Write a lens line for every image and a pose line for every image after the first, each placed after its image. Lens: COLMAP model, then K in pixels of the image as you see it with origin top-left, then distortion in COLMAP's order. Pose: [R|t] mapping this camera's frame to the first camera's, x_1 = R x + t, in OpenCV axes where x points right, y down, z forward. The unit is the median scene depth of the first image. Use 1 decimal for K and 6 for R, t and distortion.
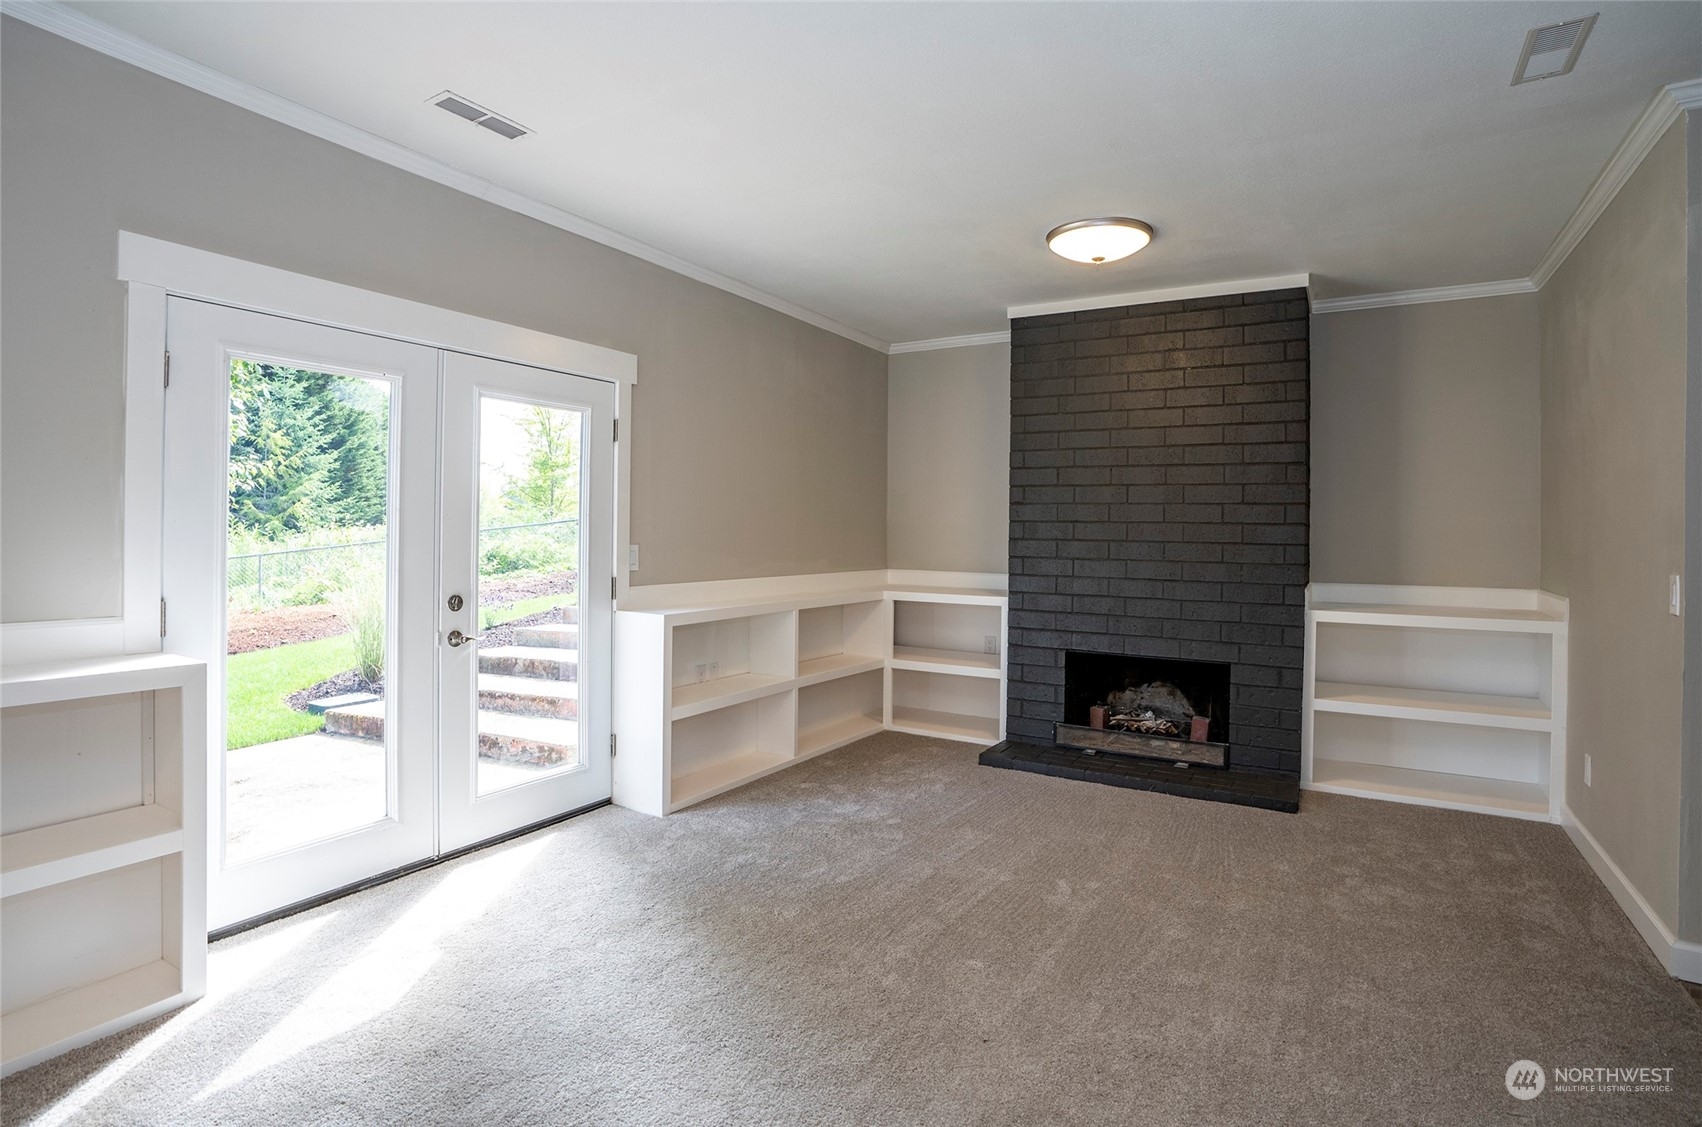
lens RADIAL K [[855.6, 0, 871.3], [0, 855.6, 530.8], [0, 0, 1]] dist [-0.056580, 0.029824]
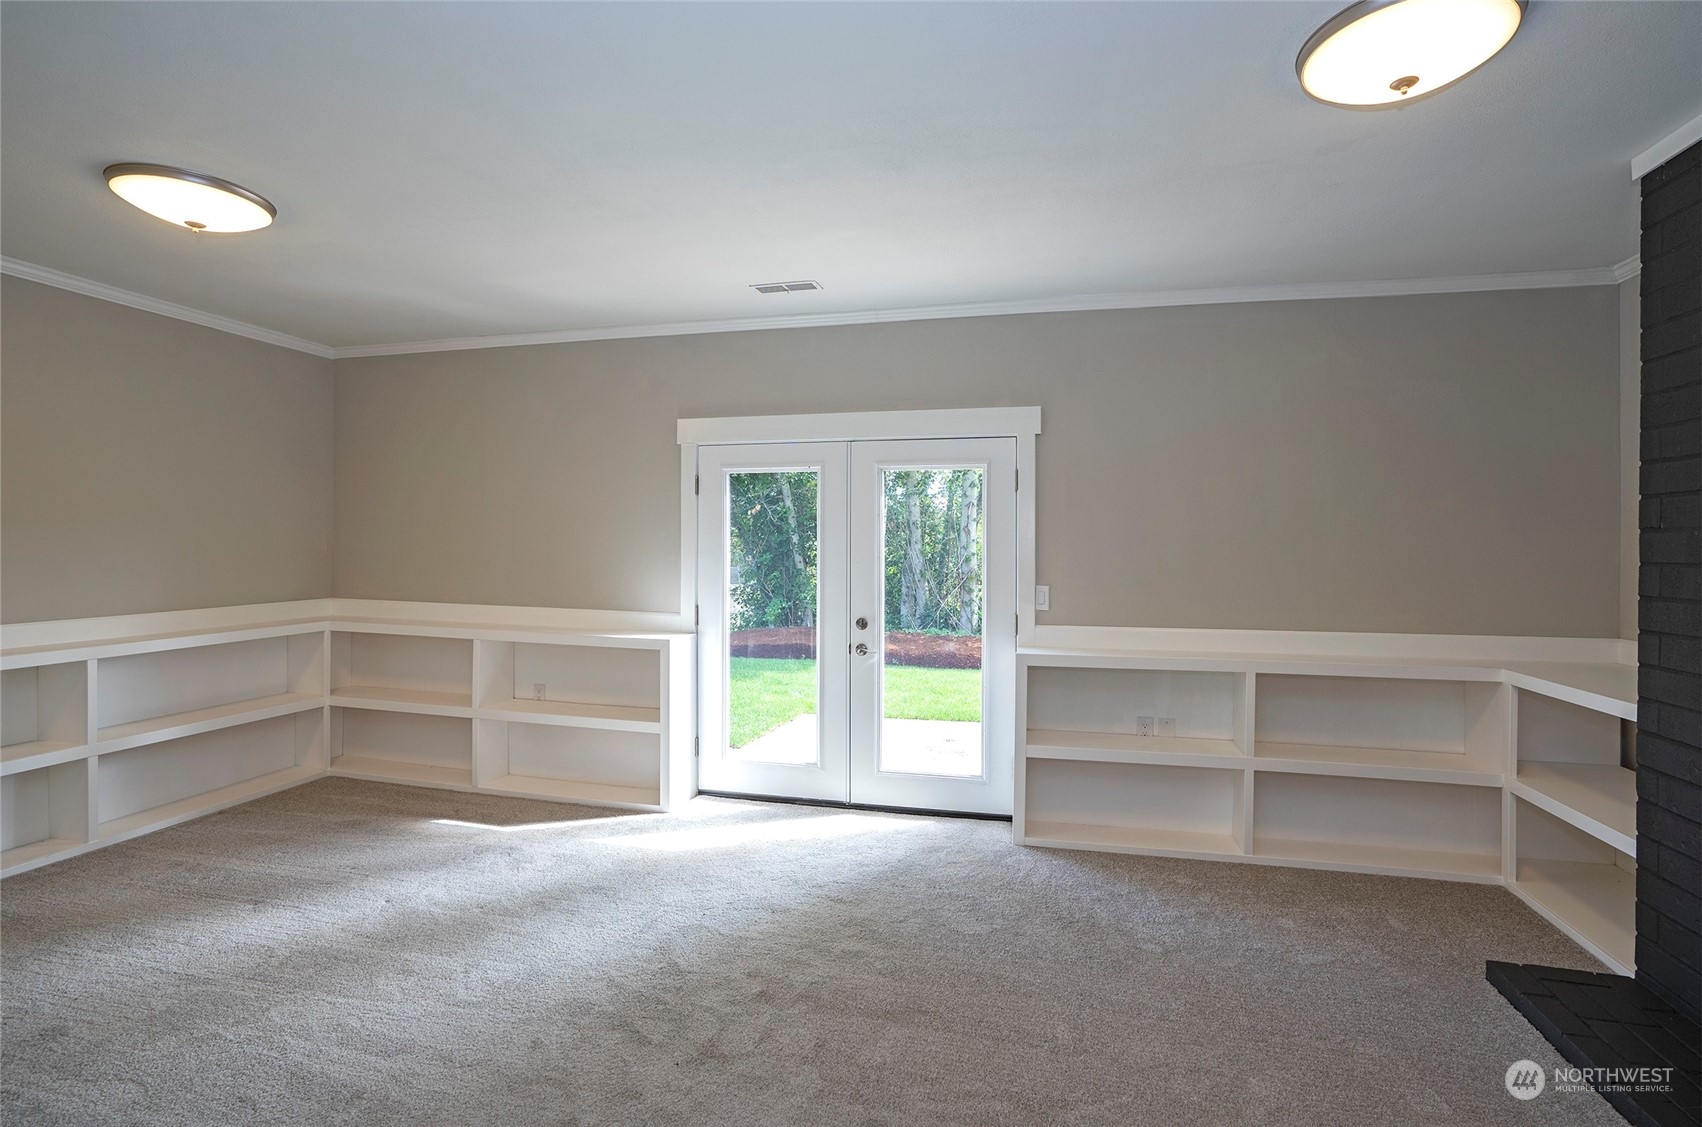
lens RADIAL K [[828.0, 0, 850.9], [0, 828.0, 555.7], [0, 0, 1]] dist [-0.023216, 0.000640]
pose [[0.266440, -0.004138, -0.963843, 0.761855], [-0.002774, 0.999983, -0.005059, -0.017587], [0.963848, 0.004021, 0.266424, 0.592916]]
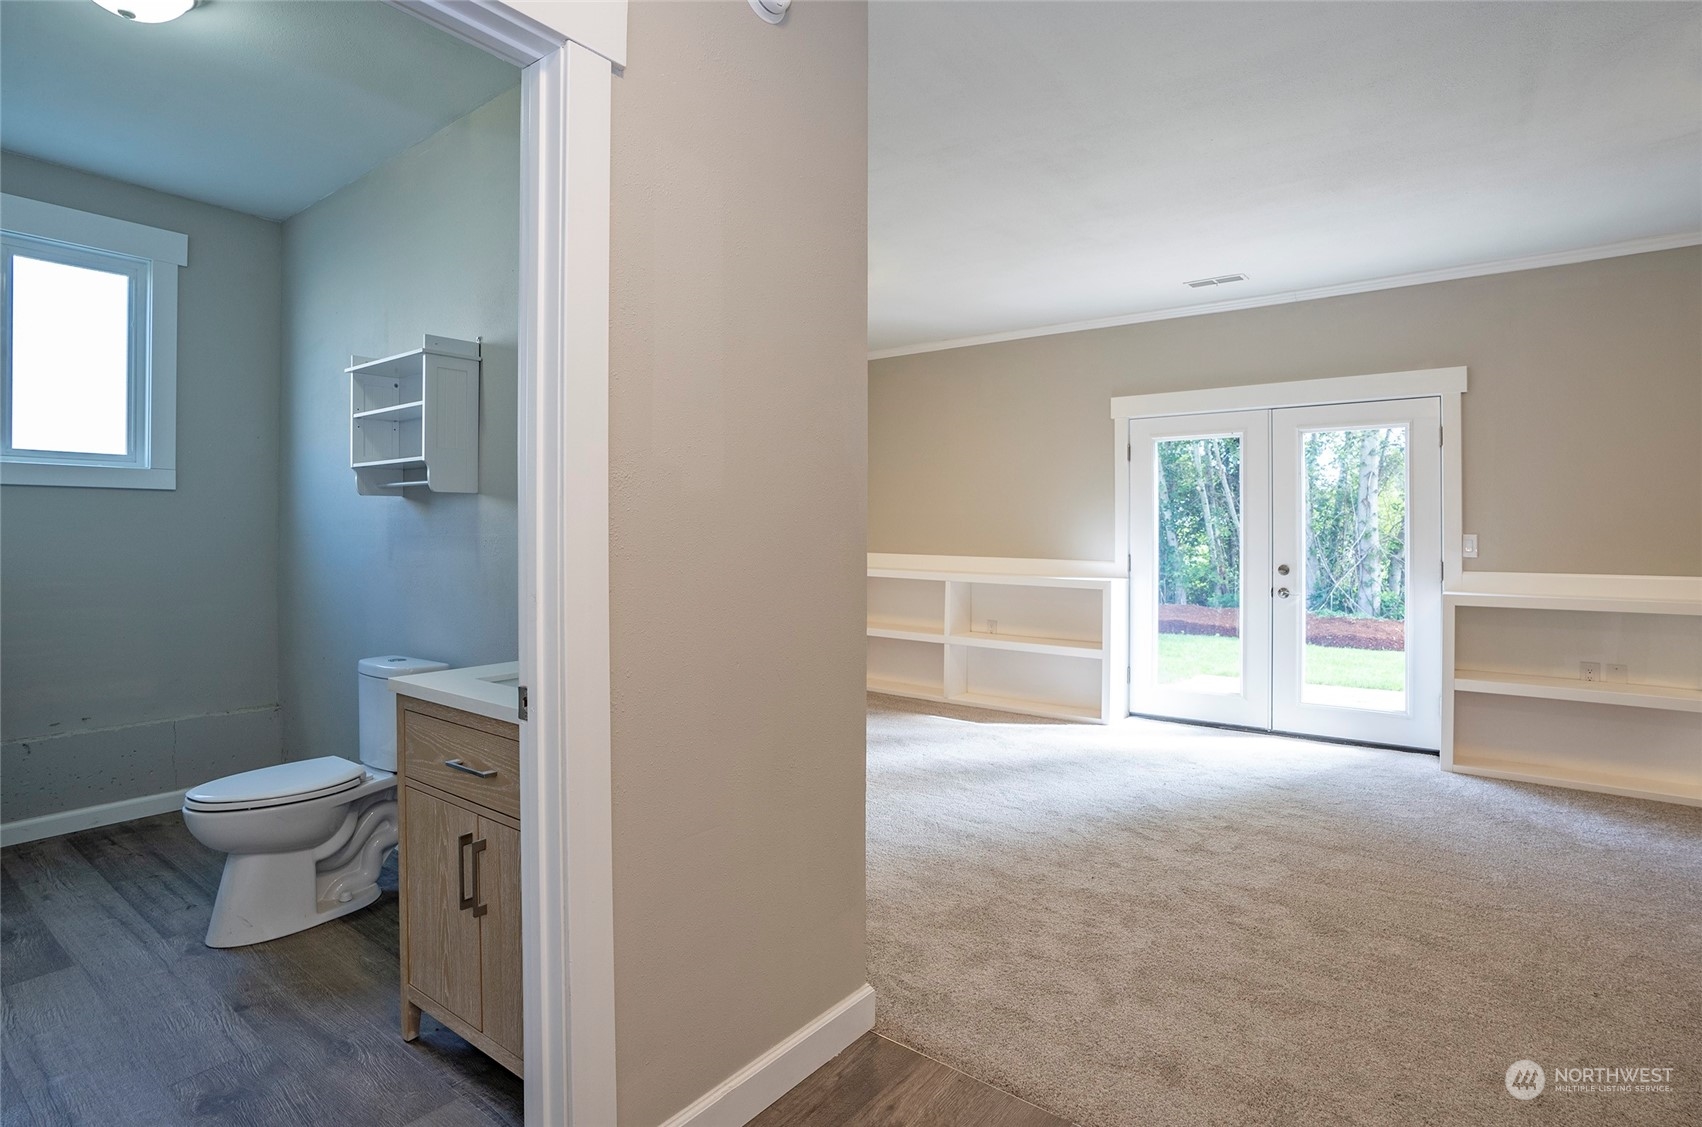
lens RADIAL K [[855.6, 0, 871.3], [0, 855.6, 530.8], [0, 0, 1]] dist [-0.056580, 0.029824]
pose [[-0.115247, -0.014764, -0.993227, 1.077445], [-0.002960, 0.999890, -0.014520, 0.036555], [0.993332, 0.001266, -0.115278, 0.406867]]
